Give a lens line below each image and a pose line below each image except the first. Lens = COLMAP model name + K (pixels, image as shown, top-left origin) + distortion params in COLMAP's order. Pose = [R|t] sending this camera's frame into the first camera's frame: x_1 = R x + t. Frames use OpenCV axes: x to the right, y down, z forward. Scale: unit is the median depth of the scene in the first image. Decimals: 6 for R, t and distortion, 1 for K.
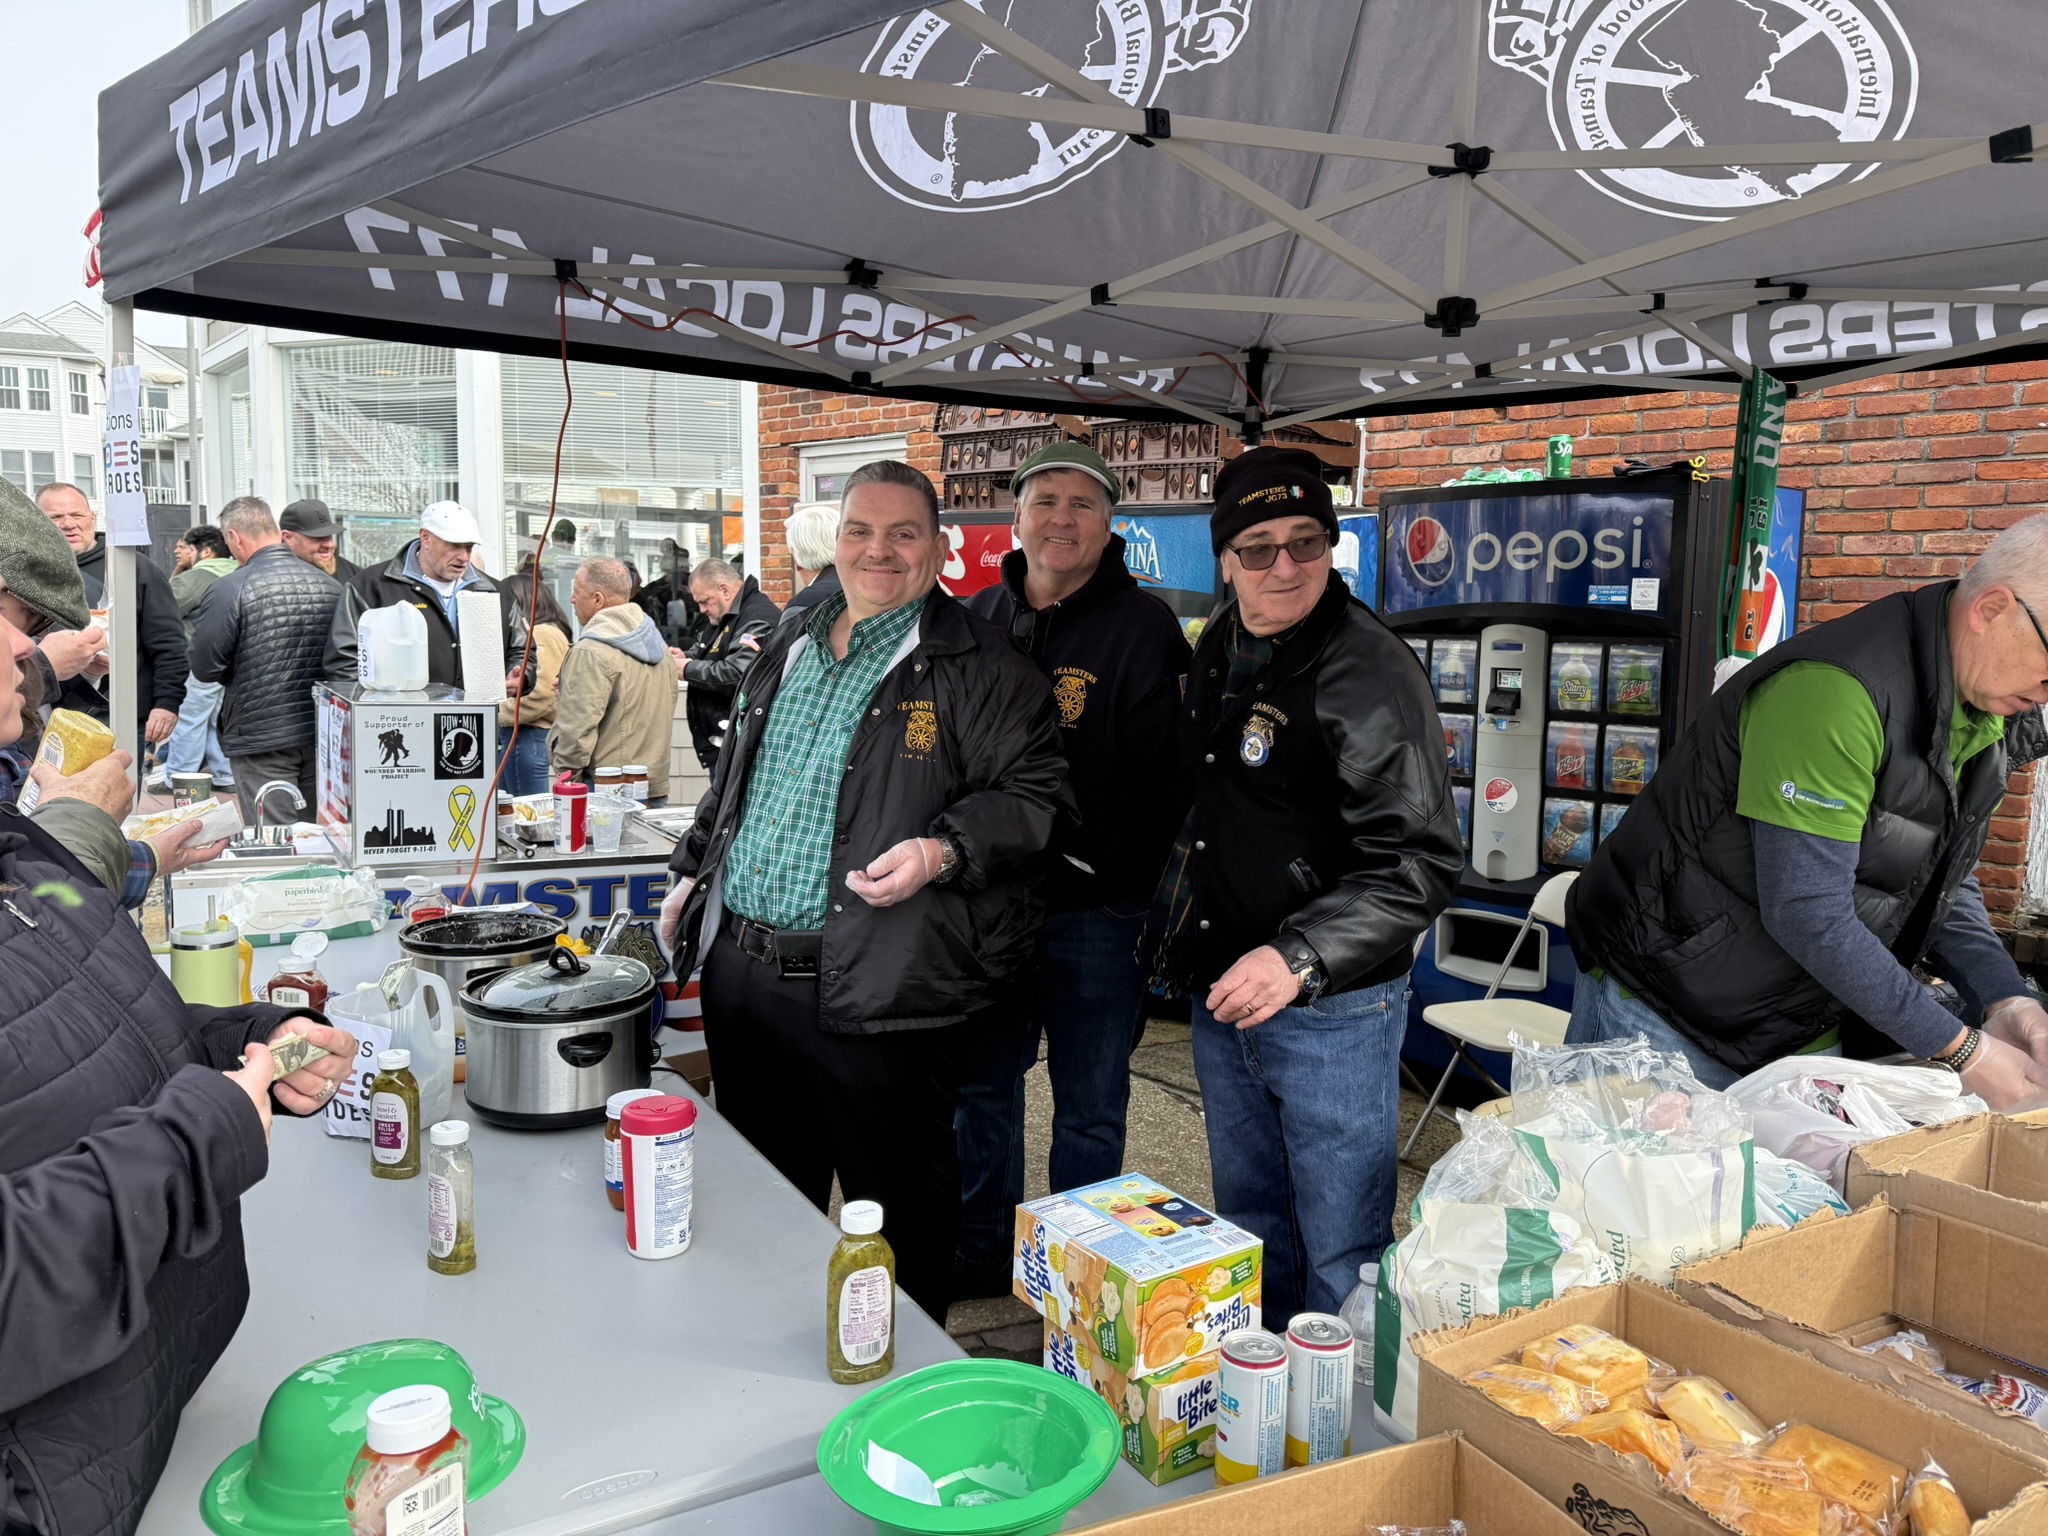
lens RADIAL K [[1437.2, 0, 1040.0], [0, 1437.2, 768.9], [0, 0, 1]] dist [0.066764, -0.103558]
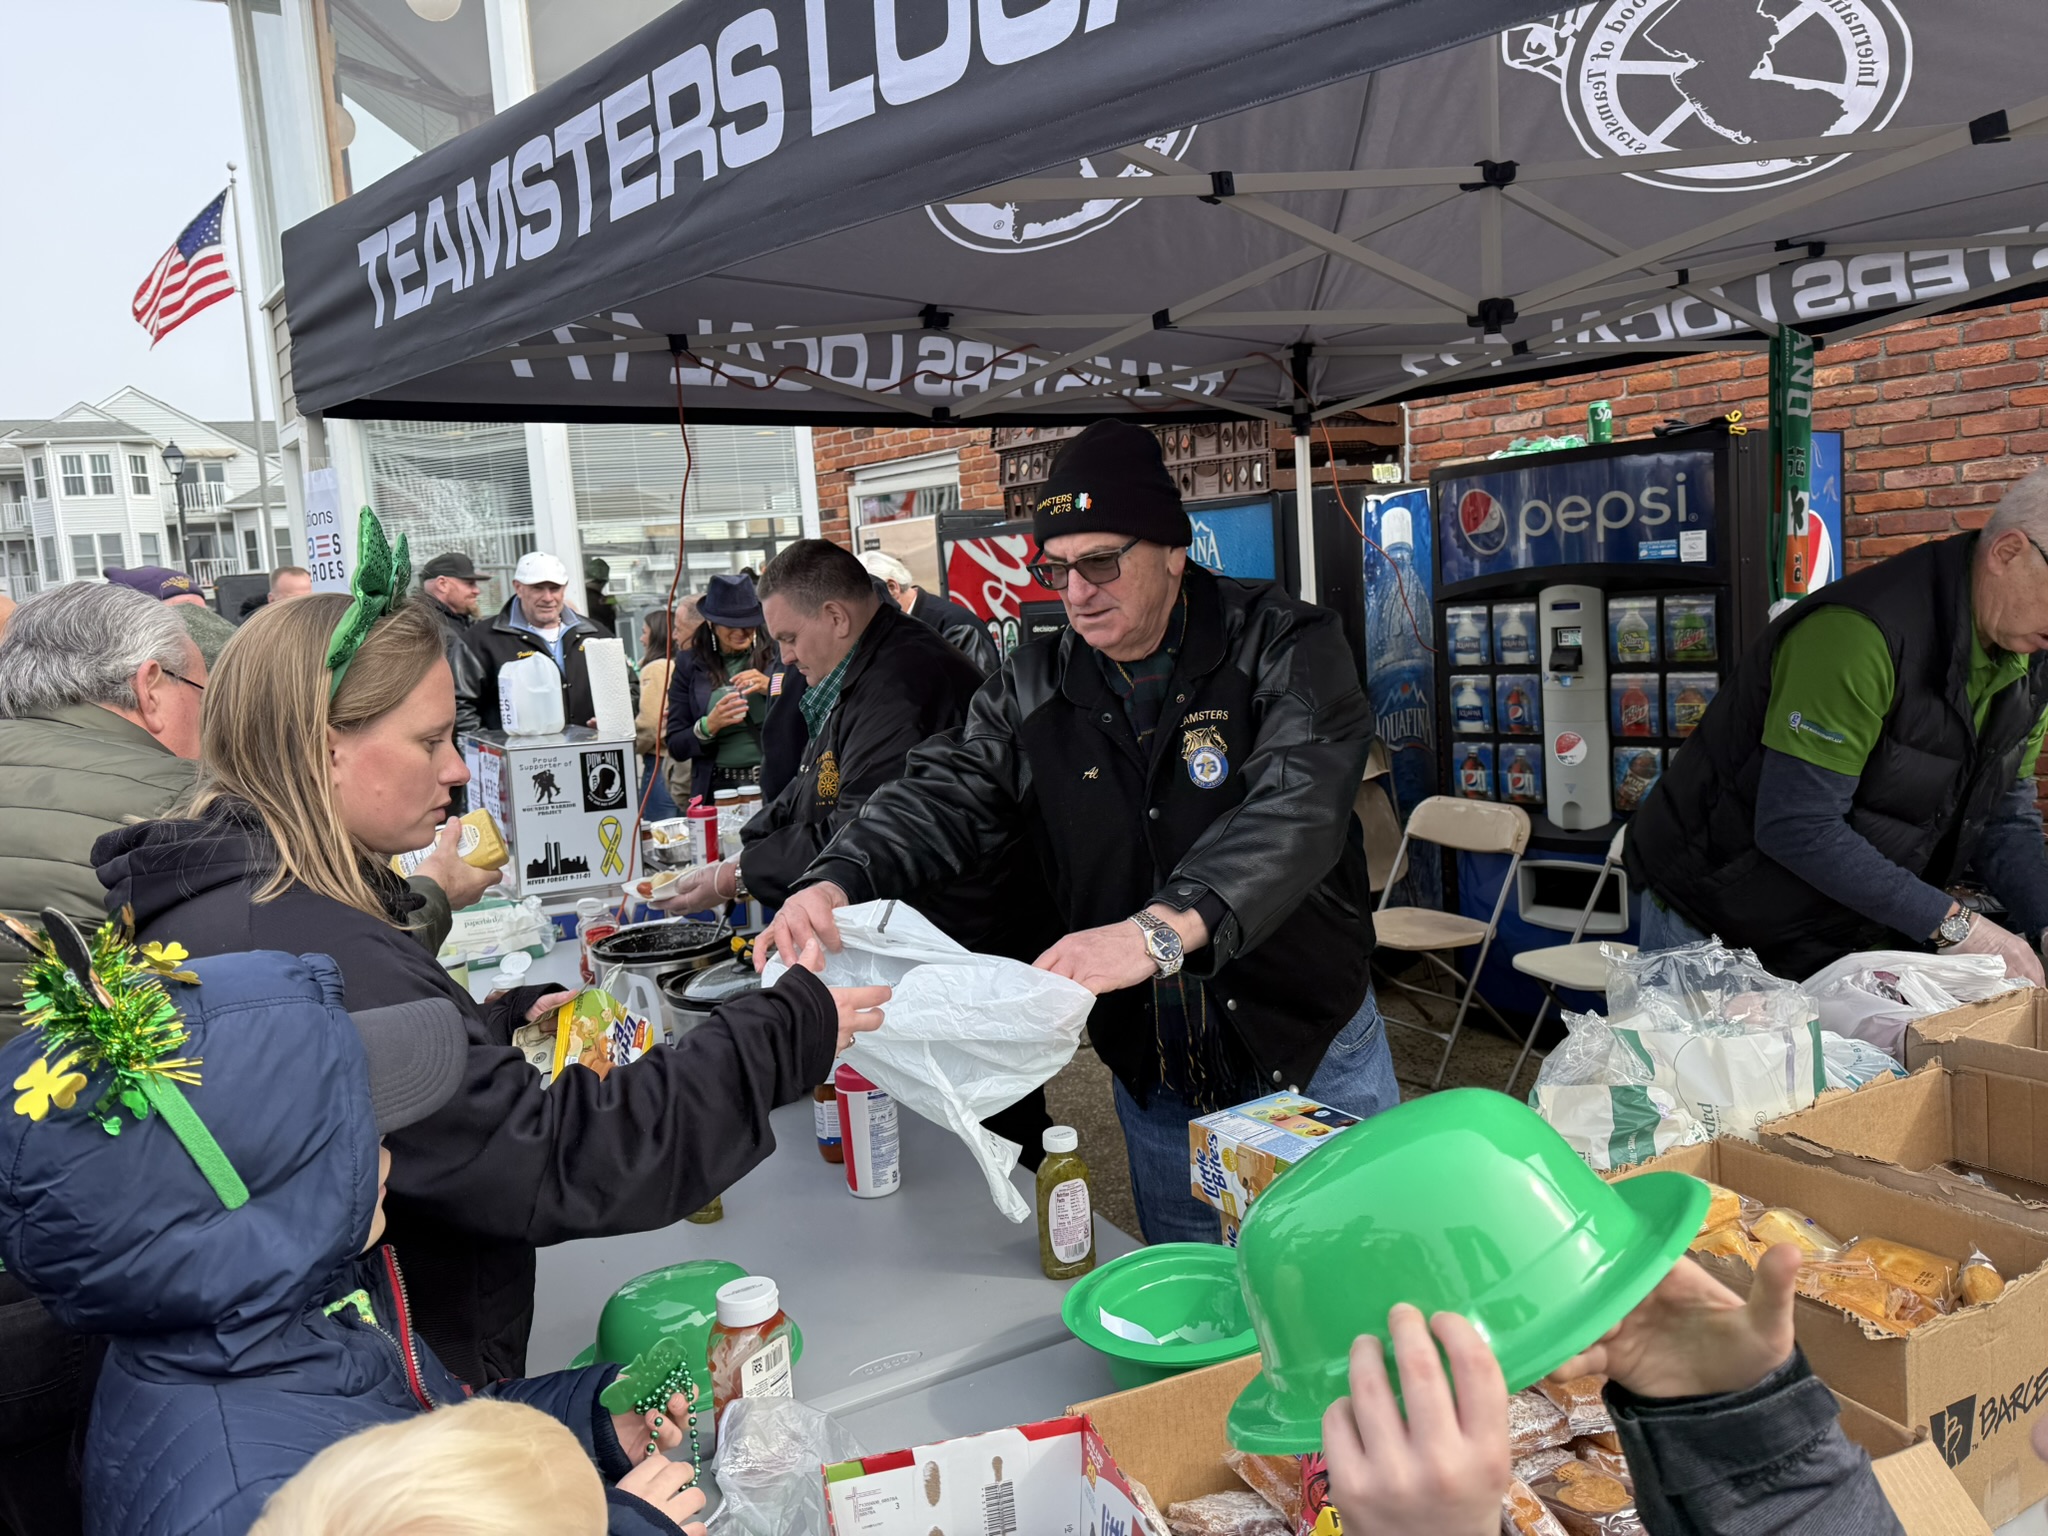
lens RADIAL K [[1444.5, 0, 1024.0], [0, 1444.5, 768.0], [0, 0, 1]] dist [0.060850, -0.093540]
pose [[0.995633, -0.080501, -0.047273, -0.030890], [0.080578, 0.996748, -0.000269, 0.000872], [0.047141, -0.003541, 0.998882, -0.083927]]
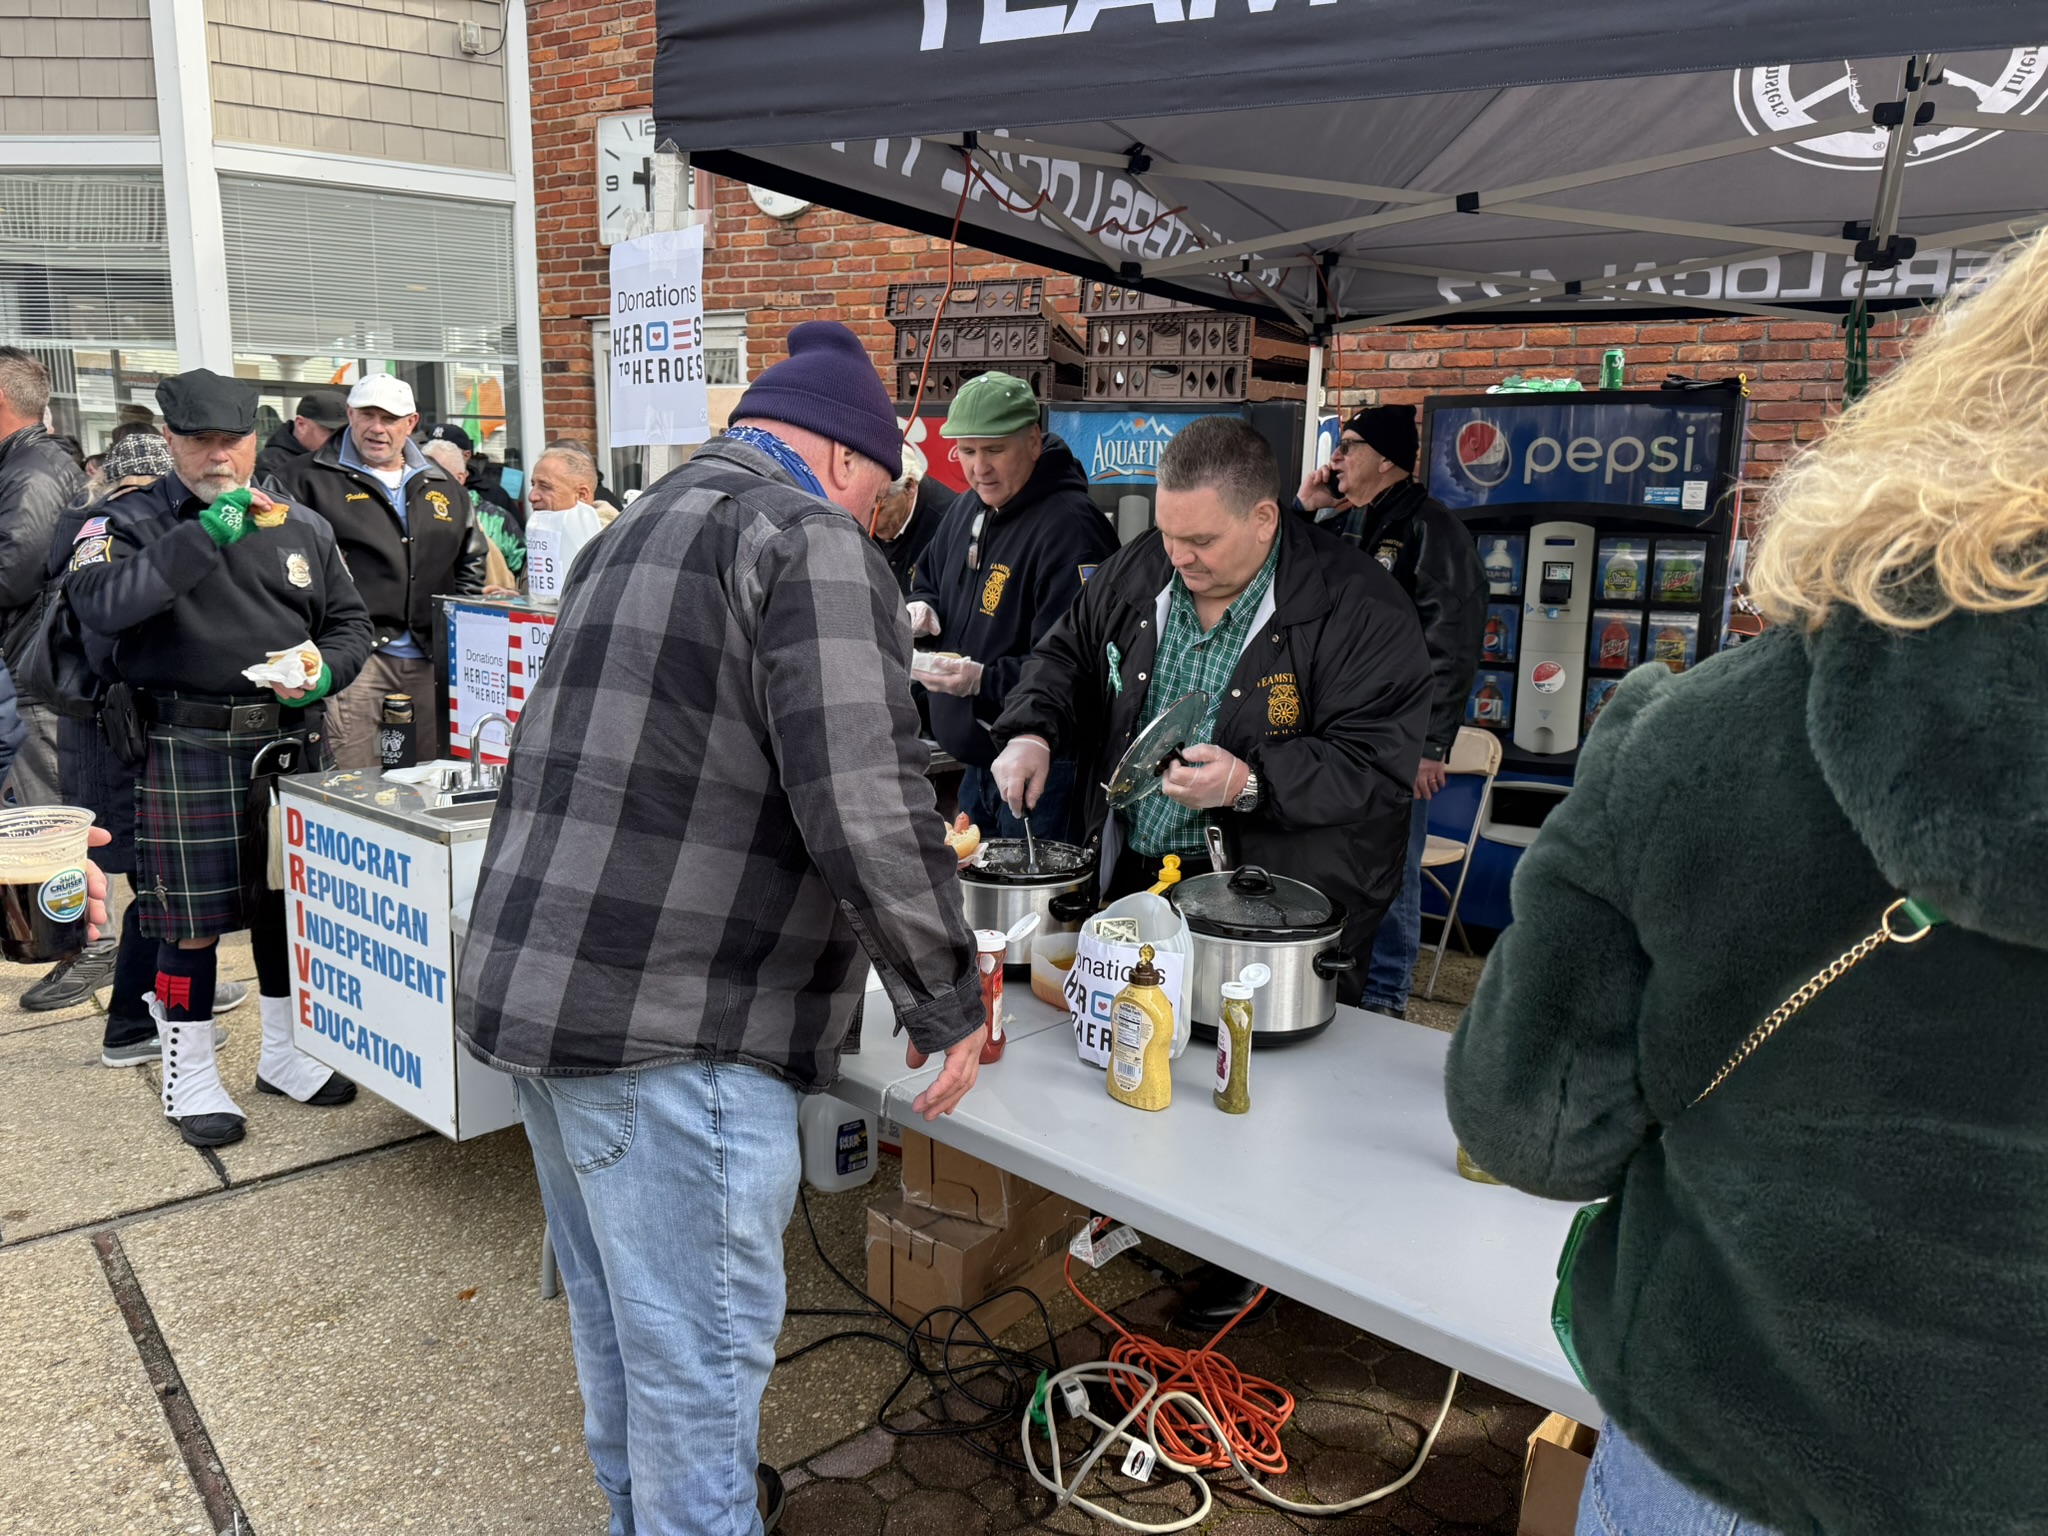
lens RADIAL K [[1444.5, 0, 1024.0], [0, 1444.5, 768.0], [0, 0, 1]] dist [0.060850, -0.093540]
pose [[0.946742, -0.056909, 0.316925, -0.503567], [0.033115, 0.996247, 0.079971, -0.017867], [-0.320287, -0.065217, 0.945073, 0.080797]]
